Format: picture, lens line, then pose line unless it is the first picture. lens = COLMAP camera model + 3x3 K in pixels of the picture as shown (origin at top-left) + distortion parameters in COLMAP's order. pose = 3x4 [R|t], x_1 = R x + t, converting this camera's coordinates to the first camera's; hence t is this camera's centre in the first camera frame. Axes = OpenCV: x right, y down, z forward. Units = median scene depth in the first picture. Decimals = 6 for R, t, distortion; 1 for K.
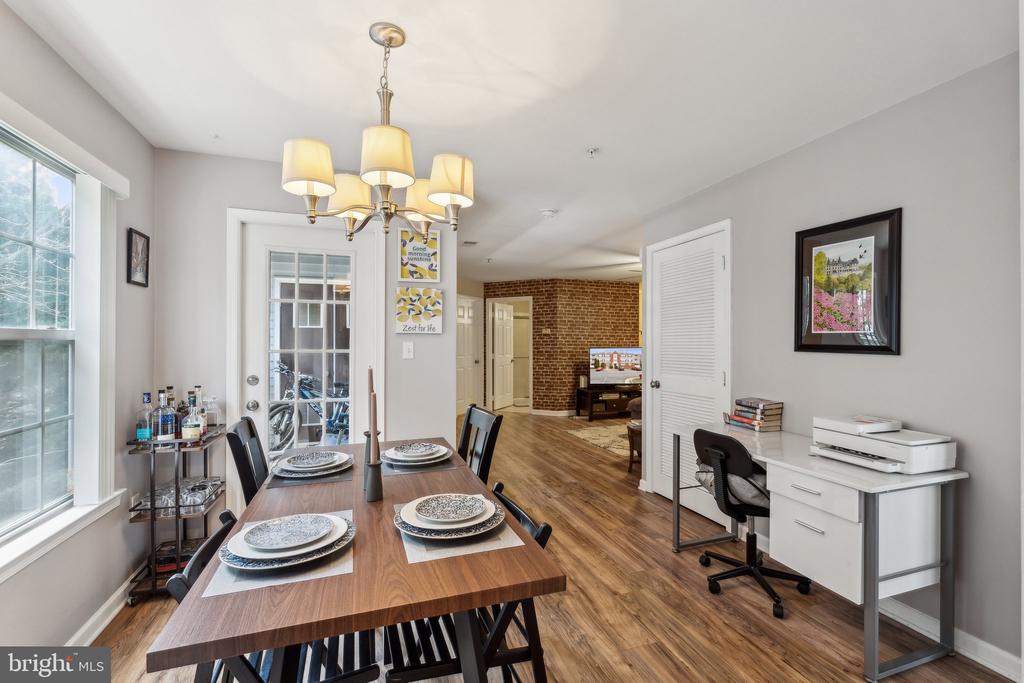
lens RADIAL K [[454.0, 0, 509.2], [0, 454.0, 342.4], [0, 0, 1]] dist [-0.004684, -0.000193]
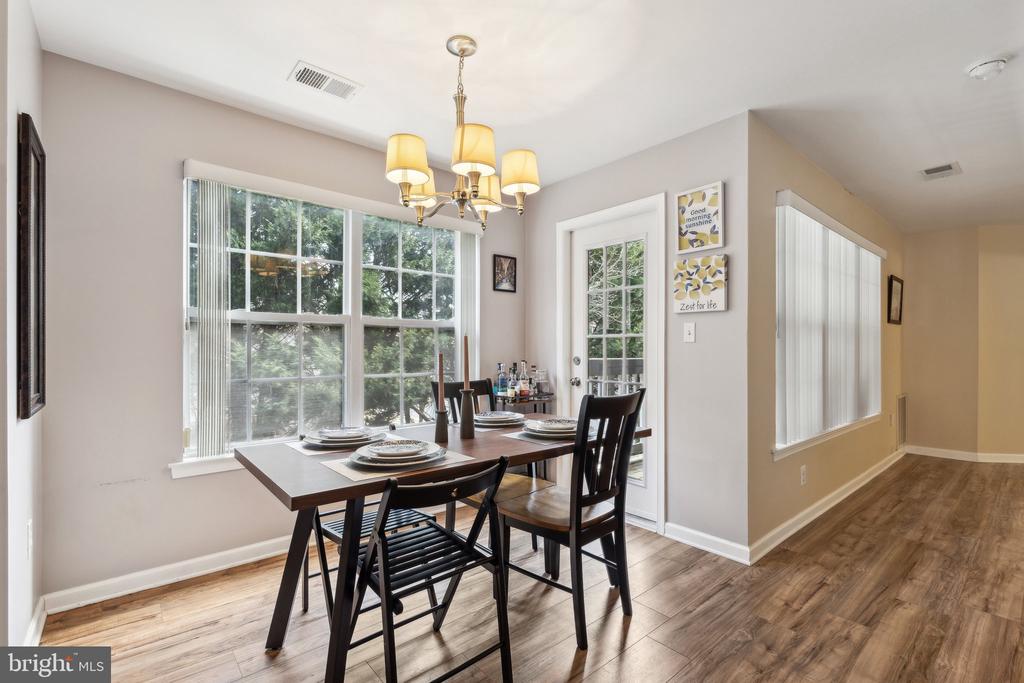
lens RADIAL K [[454.0, 0, 508.1], [0, 454.0, 350.0], [0, 0, 1]] dist [-0.004684, -0.000193]
pose [[0.368140, 0.002544, -0.929767, 0.456011], [-0.002493, 0.999995, 0.001749, 0.050534], [0.929767, 0.001674, 0.368145, 0.363453]]
